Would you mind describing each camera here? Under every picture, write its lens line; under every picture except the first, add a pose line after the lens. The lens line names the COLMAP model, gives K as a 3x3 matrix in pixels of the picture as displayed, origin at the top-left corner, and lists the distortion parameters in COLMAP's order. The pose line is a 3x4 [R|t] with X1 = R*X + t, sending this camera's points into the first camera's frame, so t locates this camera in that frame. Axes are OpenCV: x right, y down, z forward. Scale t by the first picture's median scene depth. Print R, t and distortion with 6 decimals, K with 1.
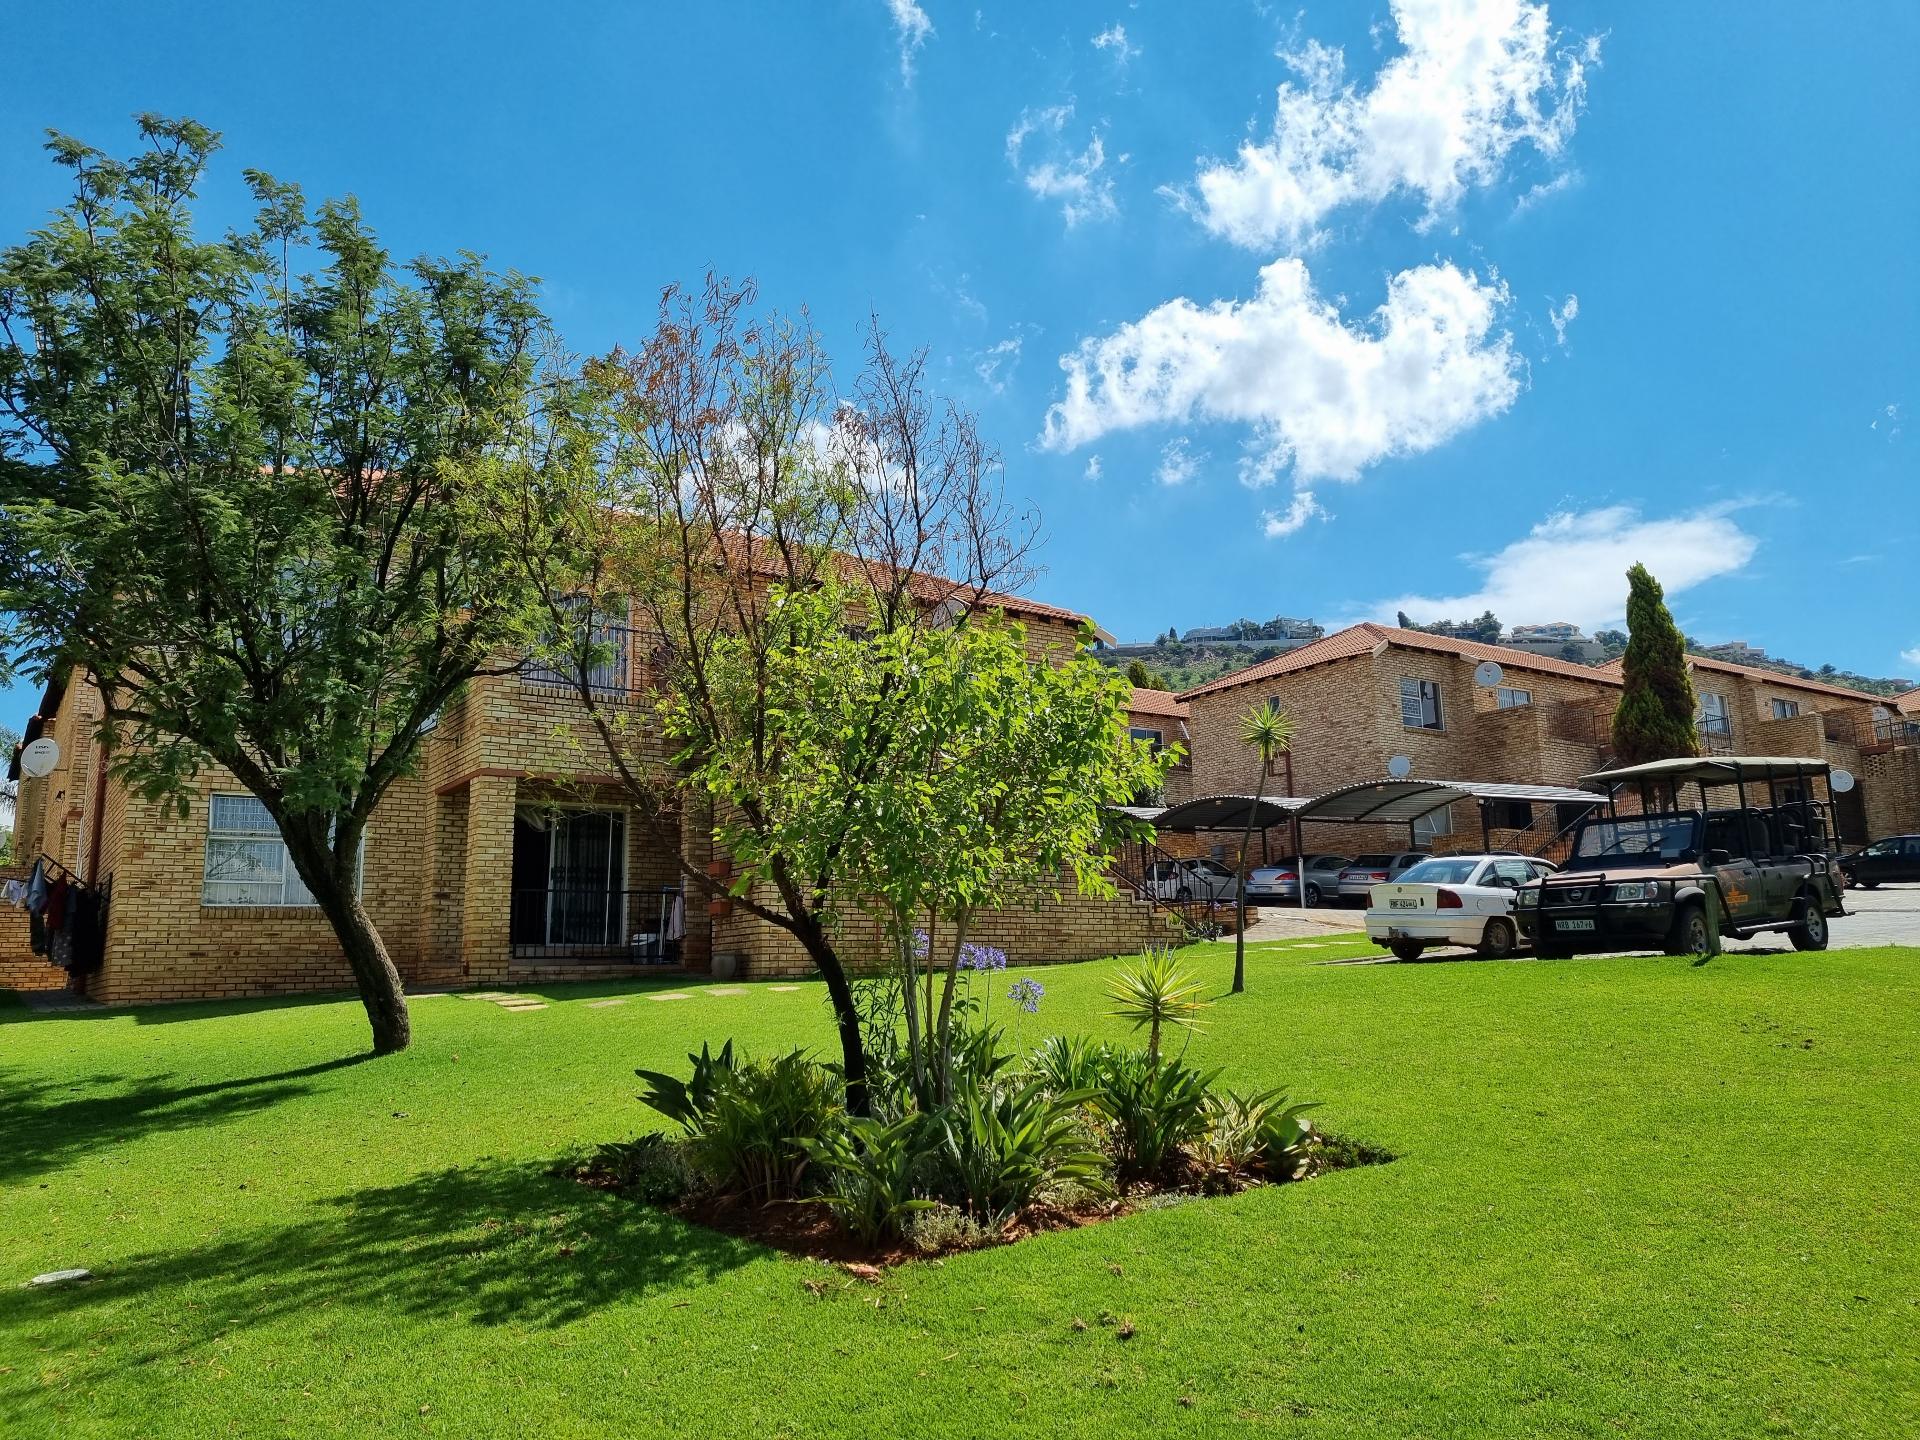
lens RADIAL K [[1440.5, 0, 956.3], [0, 1440.5, 708.9], [0, 0, 1]] dist [0.054481, -0.017948]
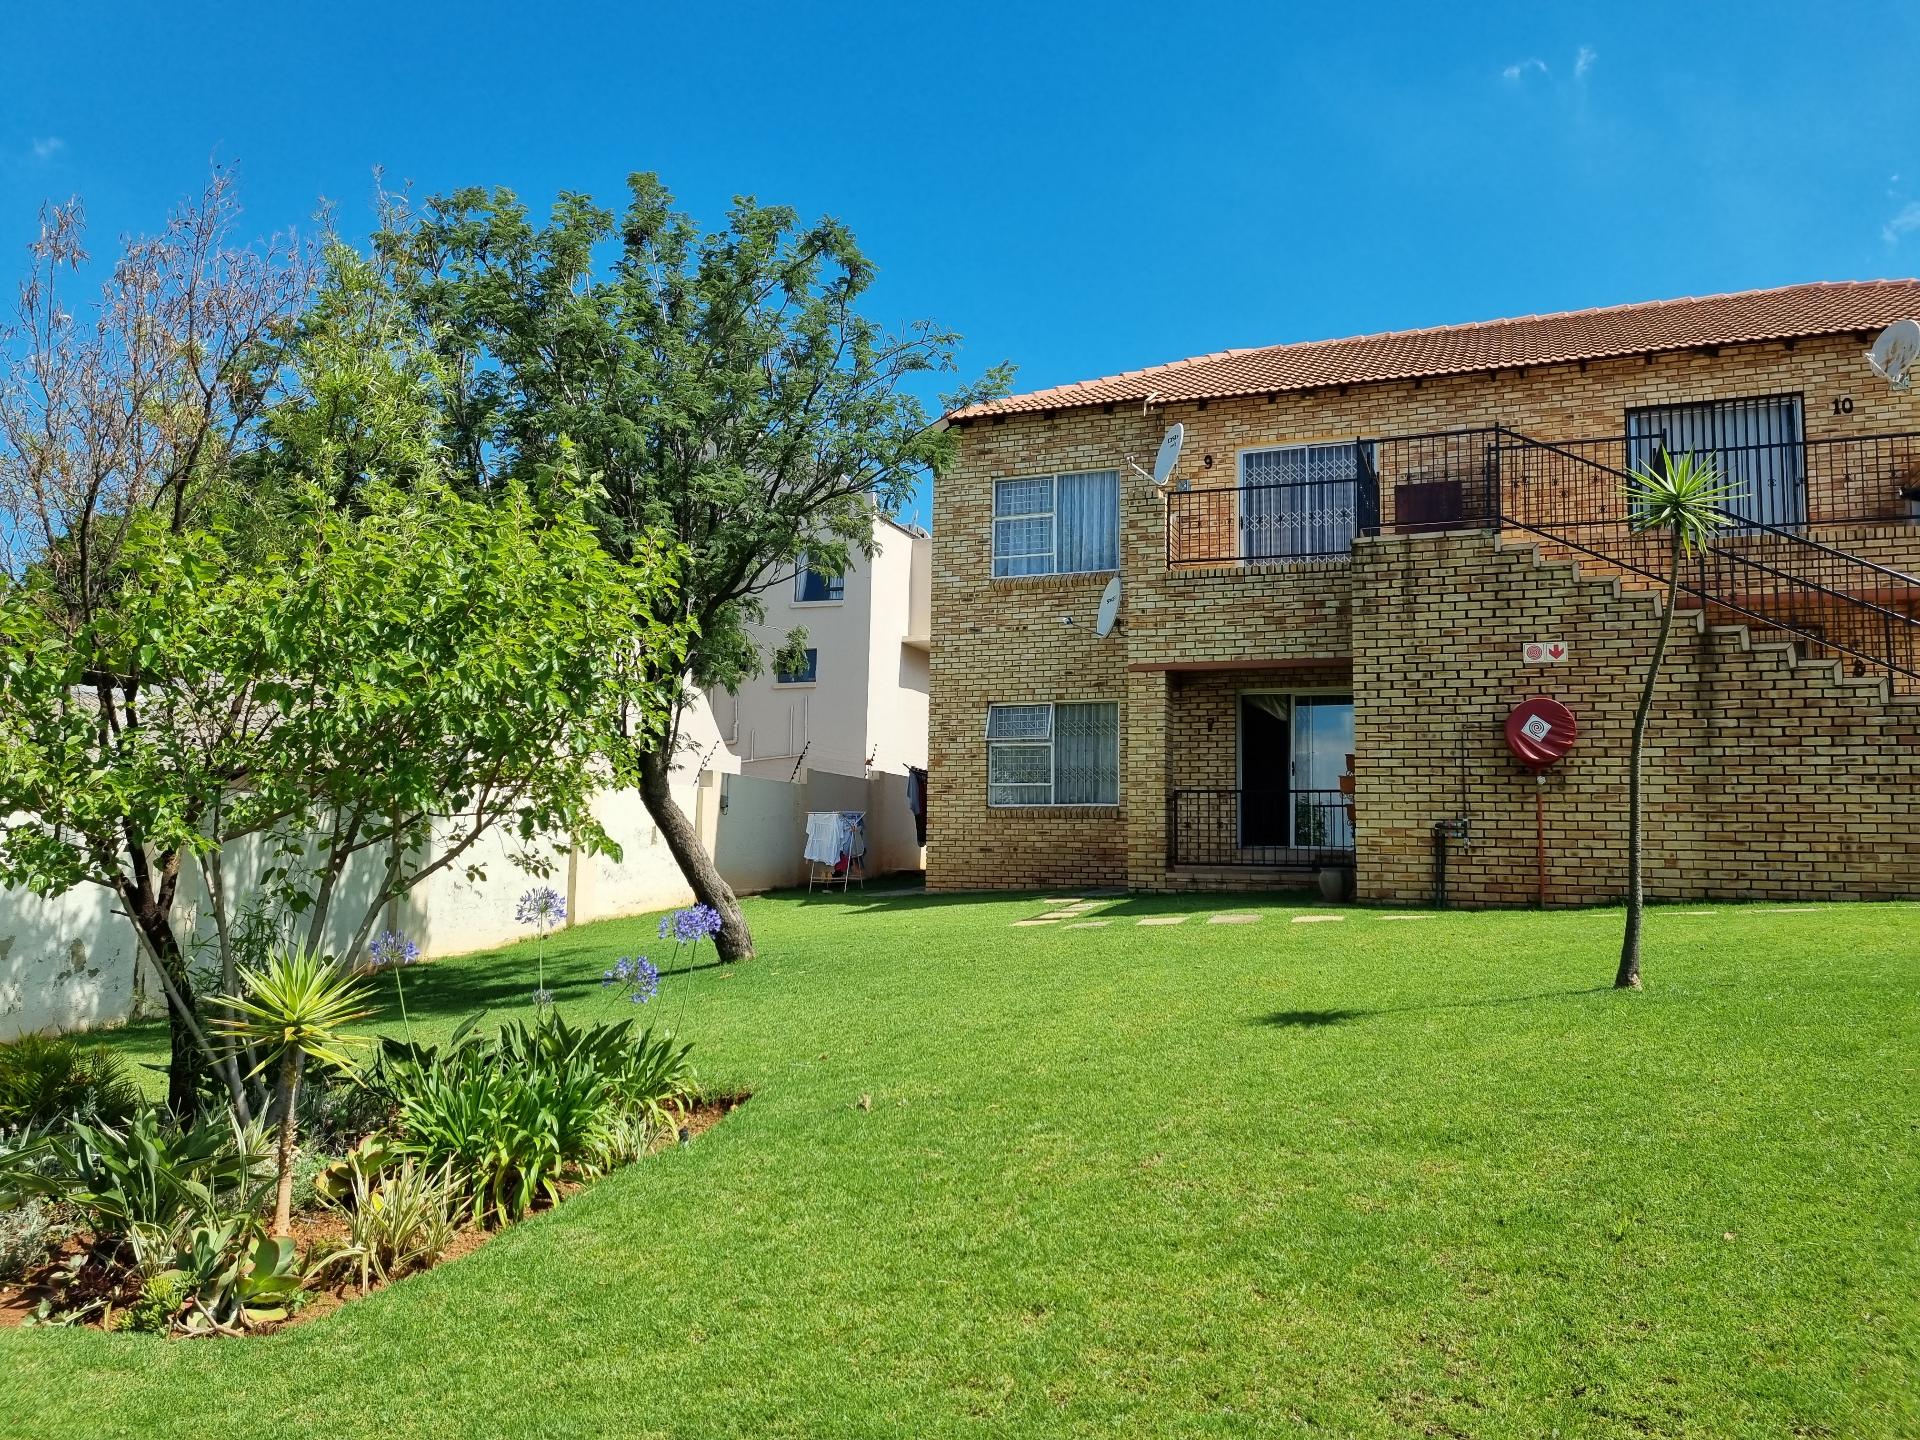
lens RADIAL K [[1440.5, 0, 951.0], [0, 1440.5, 710.3], [0, 0, 1]] dist [0.054481, -0.017948]
pose [[0.573421, -0.056891, -0.817283, 0.367578], [0.132252, 0.990930, 0.023811, 0.032035], [0.808516, -0.121742, 0.575744, 0.352667]]
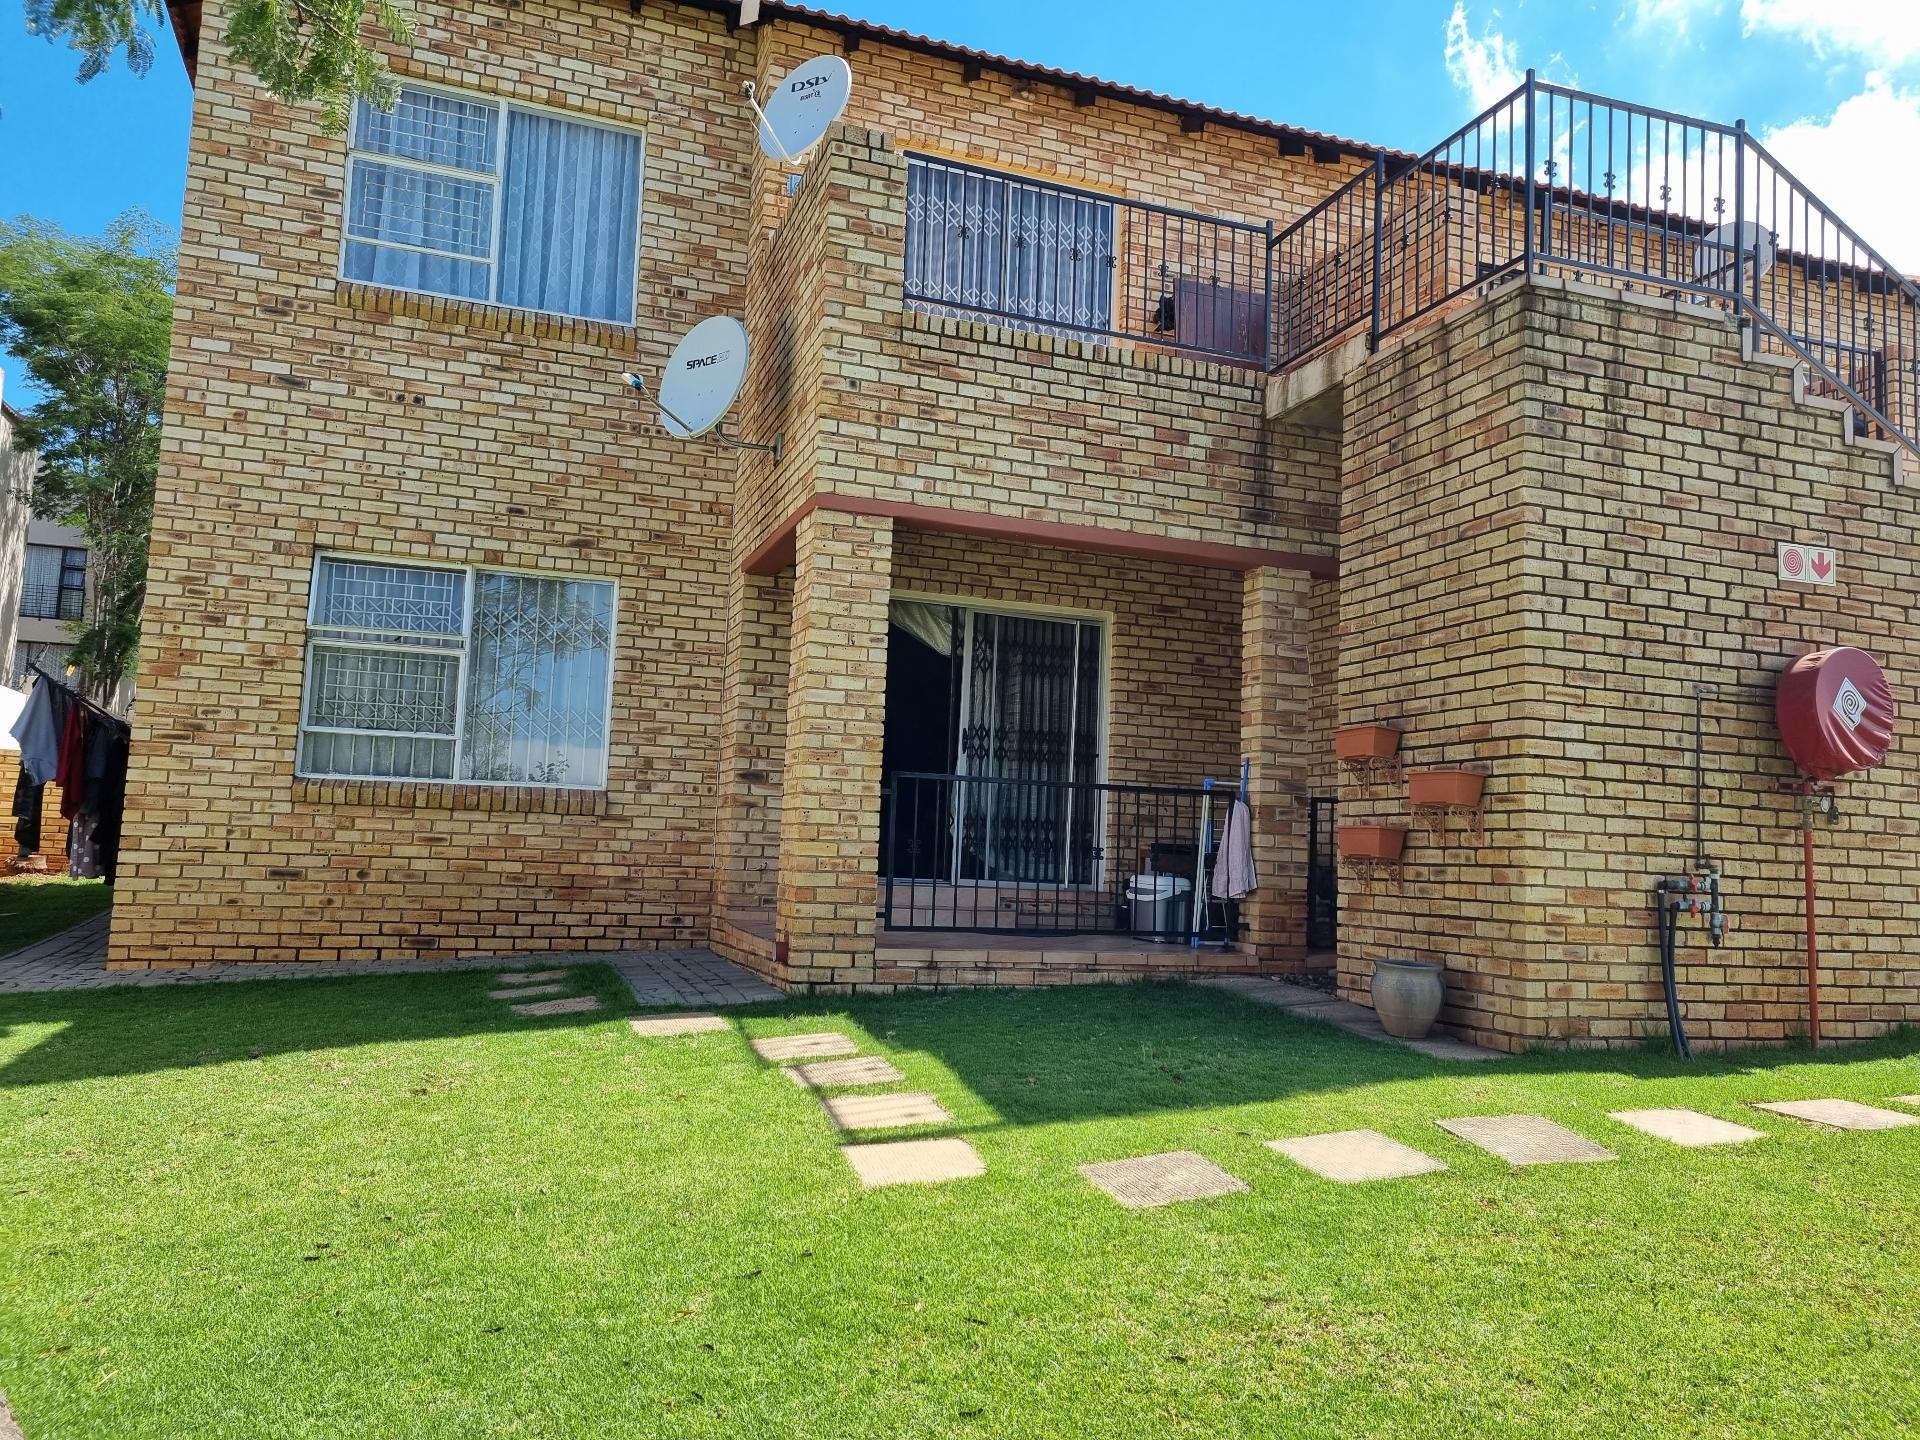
lens RADIAL K [[1440.5, 0, 968.0], [0, 1440.5, 708.9], [0, 0, 1]] dist [0.054481, -0.017948]
pose [[0.967703, 0.030111, -0.250288, -0.170696], [-0.008713, 0.996243, 0.086164, 0.066580], [0.251942, -0.081200, 0.964330, 0.578408]]
